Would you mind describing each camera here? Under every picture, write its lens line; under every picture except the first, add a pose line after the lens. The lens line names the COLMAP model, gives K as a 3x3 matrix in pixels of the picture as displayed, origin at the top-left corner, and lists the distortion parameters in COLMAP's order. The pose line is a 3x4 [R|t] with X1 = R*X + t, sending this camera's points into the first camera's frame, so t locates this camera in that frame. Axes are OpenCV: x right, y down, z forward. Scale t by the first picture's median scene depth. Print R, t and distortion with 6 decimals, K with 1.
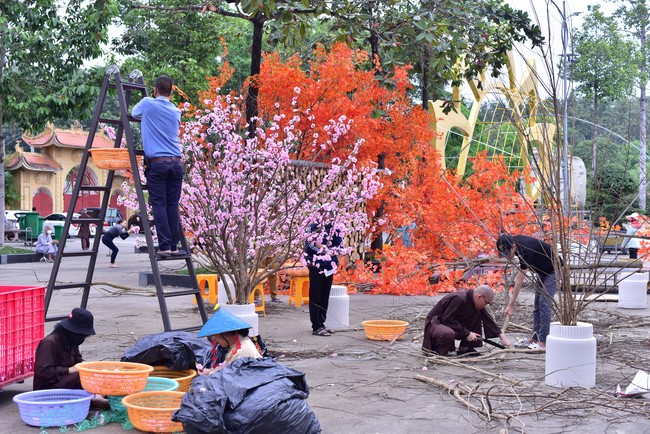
lens RADIAL K [[1018.7, 0, 325.0], [0, 1018.7, 217.7], [0, 0, 1]] dist [-0.095880, 0.000000]
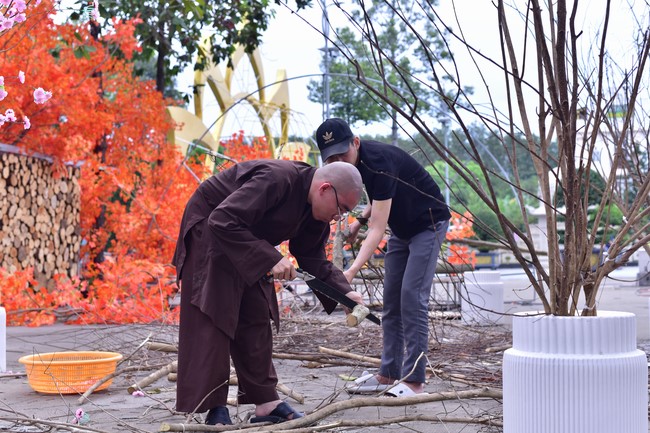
lens RADIAL K [[1018.7, 0, 324.2], [0, 1018.7, 216.6], [0, 0, 1]] dist [-0.095880, 0.000000]
pose [[0.967924, -0.013050, 0.250905, 0.031470], [0.026668, 0.998345, -0.050950, 0.037092], [-0.249824, 0.056007, 0.966670, 0.291517]]
